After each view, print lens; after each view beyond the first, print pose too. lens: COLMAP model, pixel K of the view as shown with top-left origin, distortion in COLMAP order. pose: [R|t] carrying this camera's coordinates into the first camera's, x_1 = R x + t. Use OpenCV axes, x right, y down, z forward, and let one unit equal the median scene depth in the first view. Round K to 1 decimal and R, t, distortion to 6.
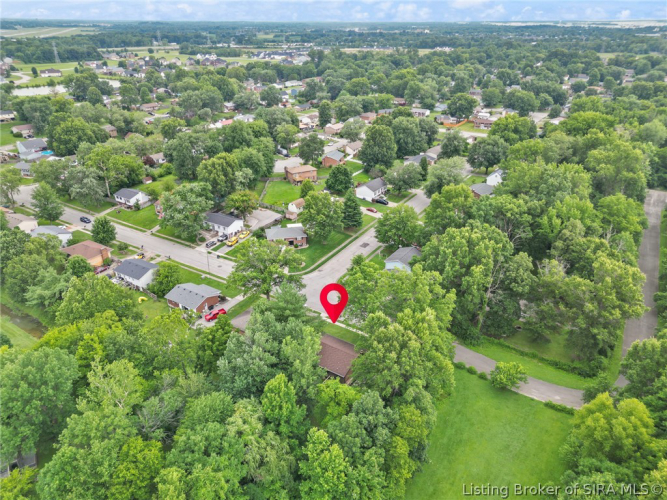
lens RADIAL K [[461.6, 0, 333.5], [0, 461.6, 250.0], [0, 0, 1]] dist [0.060700, -0.054699]
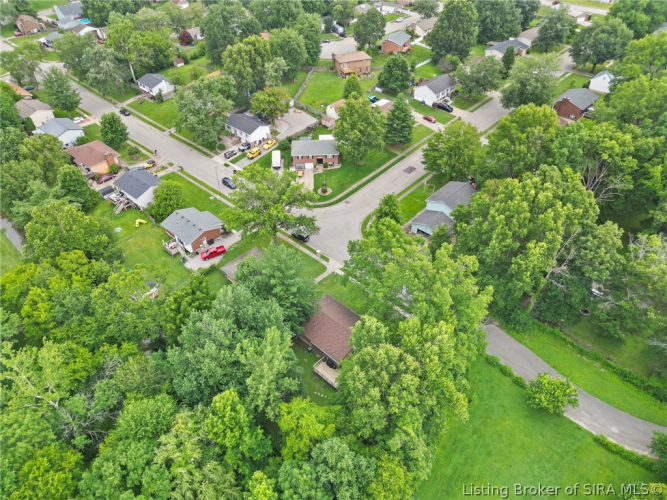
lens RADIAL K [[461.6, 0, 333.5], [0, 461.6, 250.0], [0, 0, 1]] dist [0.060700, -0.054699]
pose [[0.984748, 0.102368, -0.140685, 0.064089], [-0.063113, 0.963691, 0.259453, -0.076443], [0.162137, -0.246617, 0.955454, 0.162254]]
